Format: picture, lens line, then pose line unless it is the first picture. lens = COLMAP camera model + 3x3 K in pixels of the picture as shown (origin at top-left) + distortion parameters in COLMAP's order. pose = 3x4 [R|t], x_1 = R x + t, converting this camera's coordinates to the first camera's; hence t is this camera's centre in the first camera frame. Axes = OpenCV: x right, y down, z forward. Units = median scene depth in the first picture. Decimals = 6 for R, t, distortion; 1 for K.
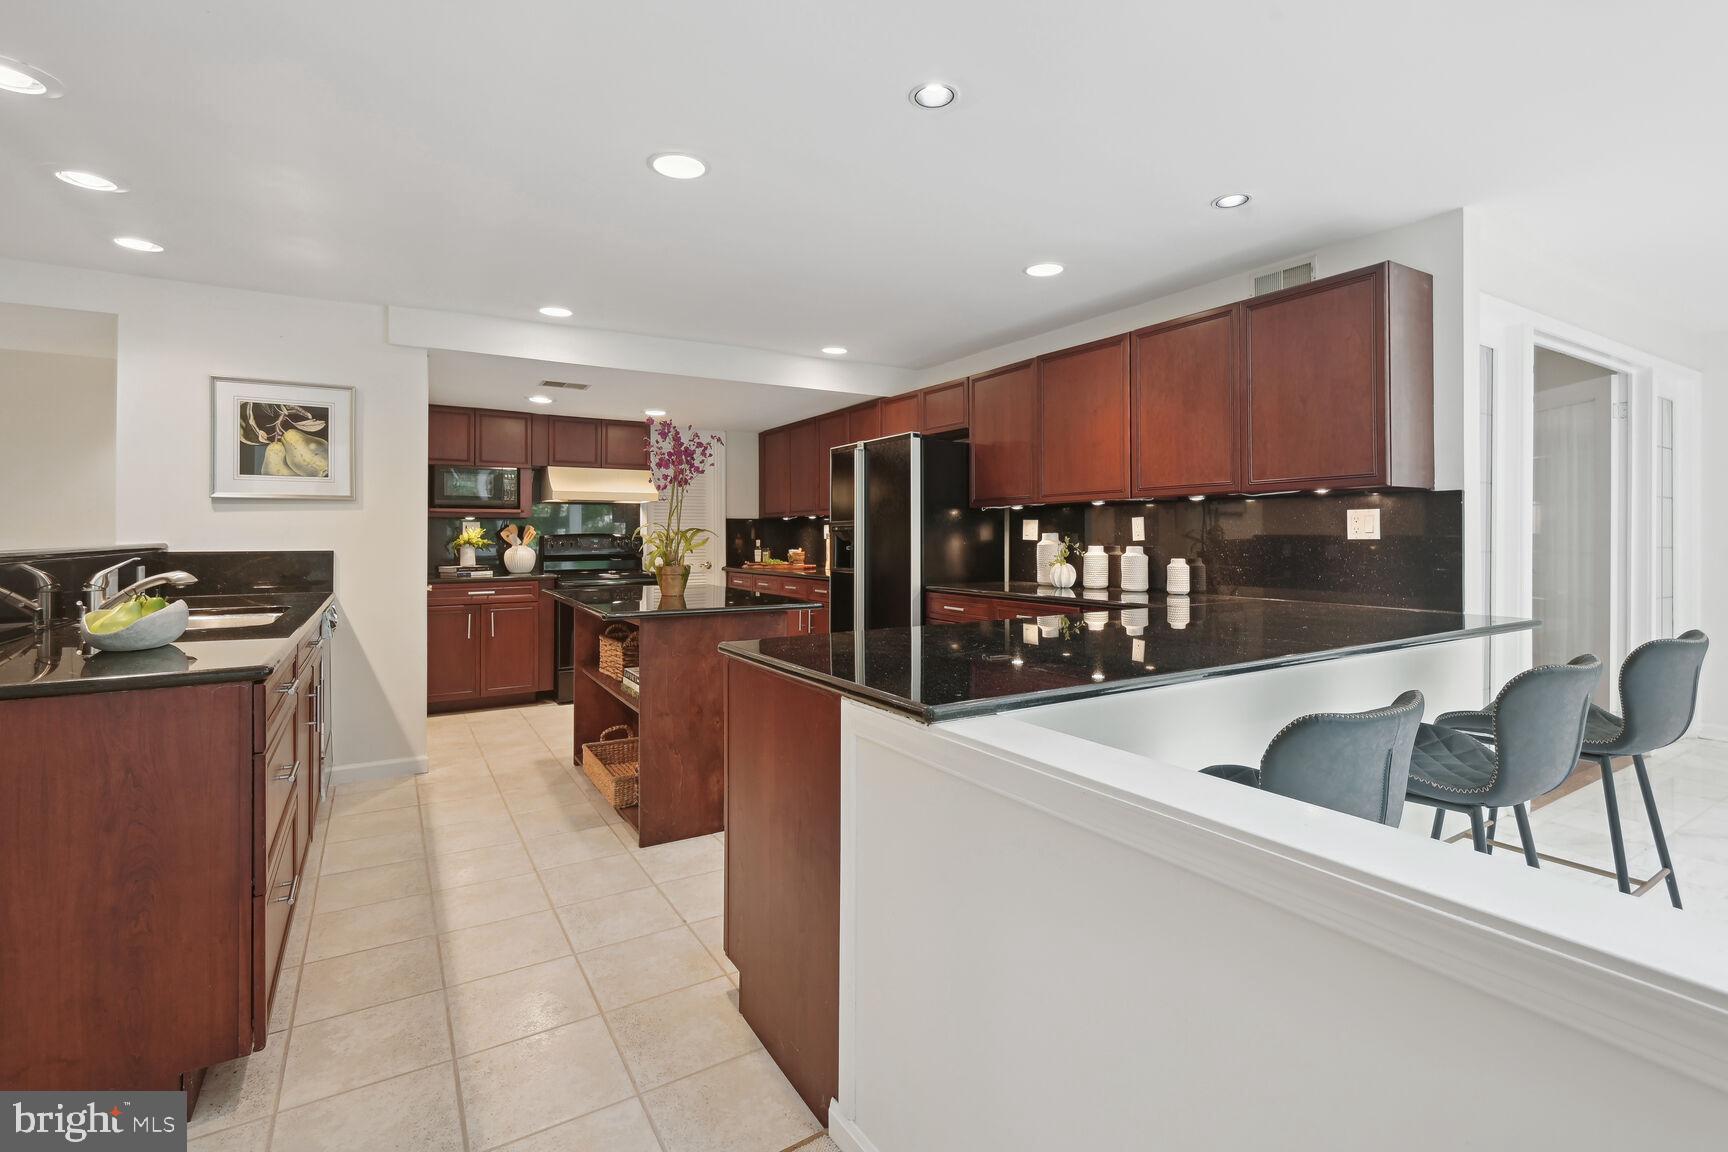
lens RADIAL K [[759.9, 0, 855.5], [0, 759.9, 543.4], [0, 0, 1]] dist [-0.001021, 0.000383]
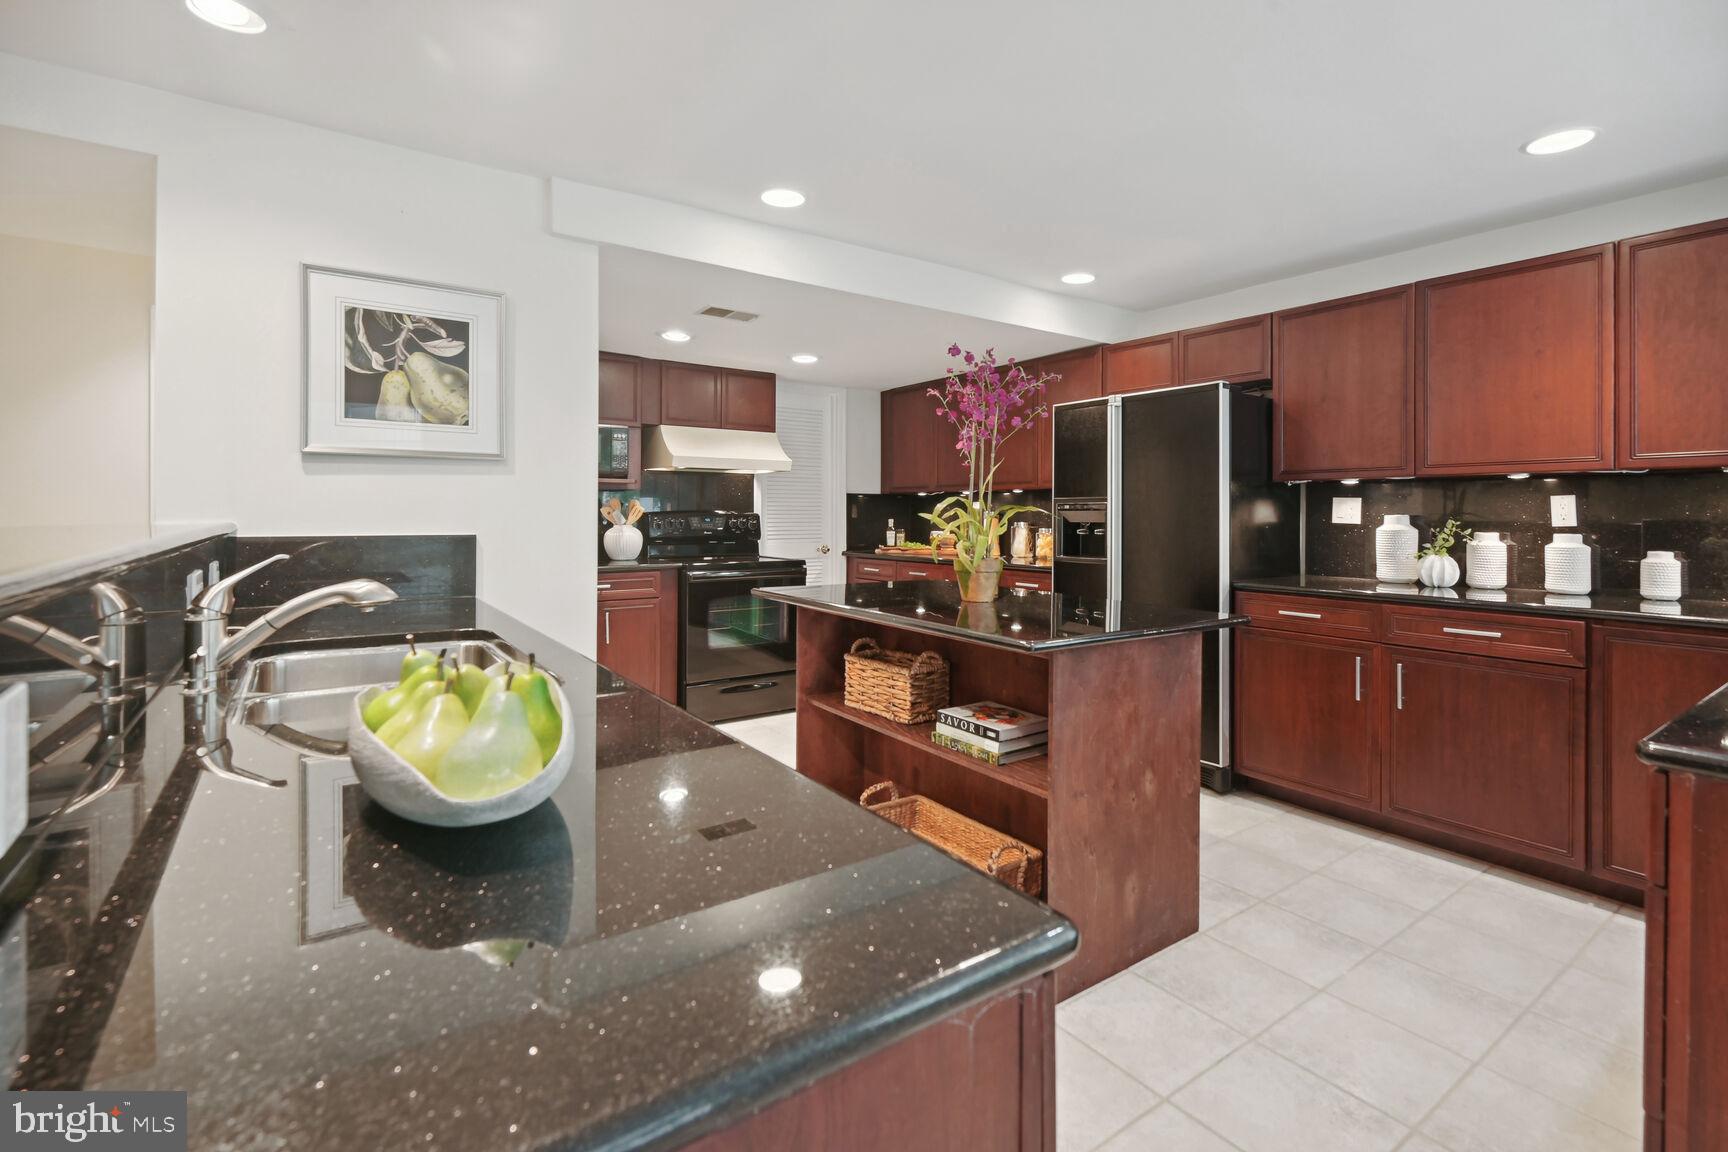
lens RADIAL K [[786.7, 0, 885.0], [0, 786.7, 522.9], [0, 0, 1]] dist [-0.000919, 0.000258]
pose [[0.997385, 0.005676, 0.072043, -0.377563], [-0.005886, 0.999979, 0.002706, -0.005266], [-0.072026, -0.003123, 0.997398, 0.280588]]
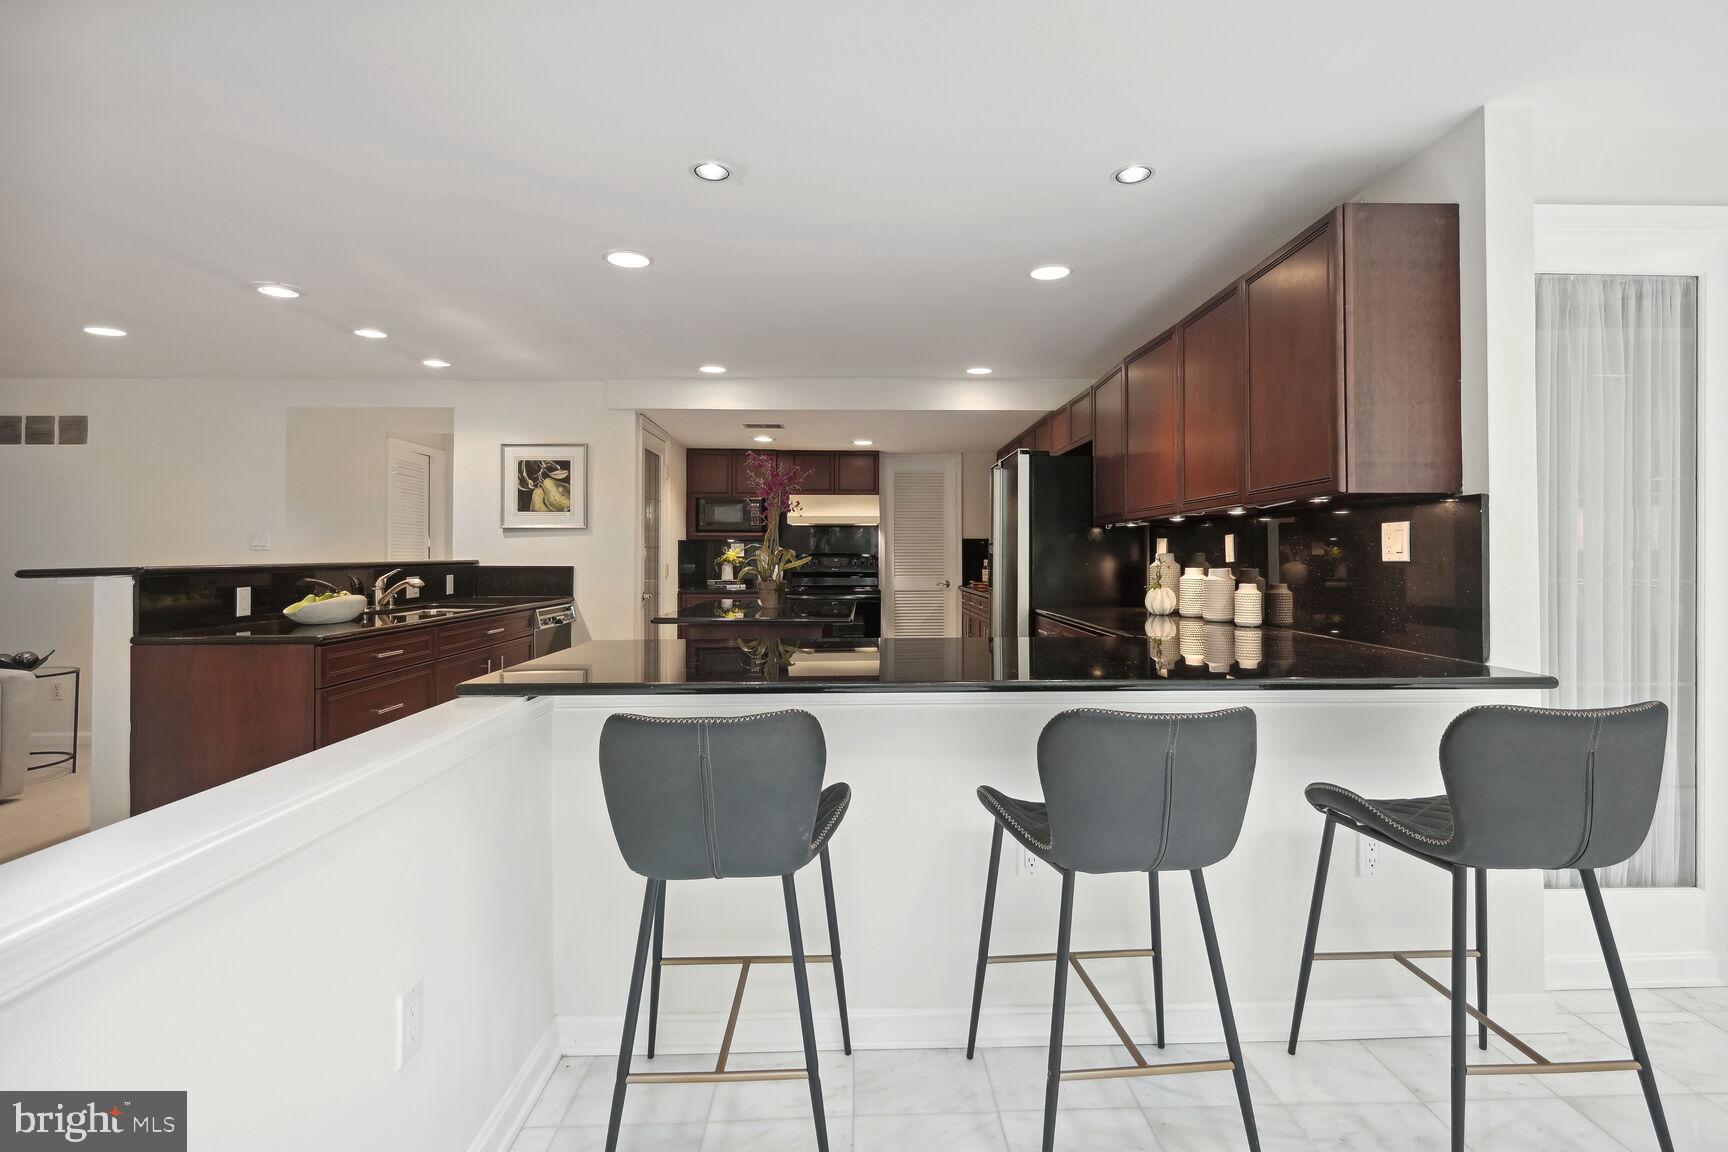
lens RADIAL K [[776.0, 0, 864.0], [0, 776.0, 576.0], [0, 0, 1]] dist [0.000846, 0.000027]
pose [[0.872746, 0.015406, -0.487931, 0.447313], [-0.007442, 0.999806, 0.018258, -0.001097], [0.488118, -0.012303, 0.872691, 0.041712]]
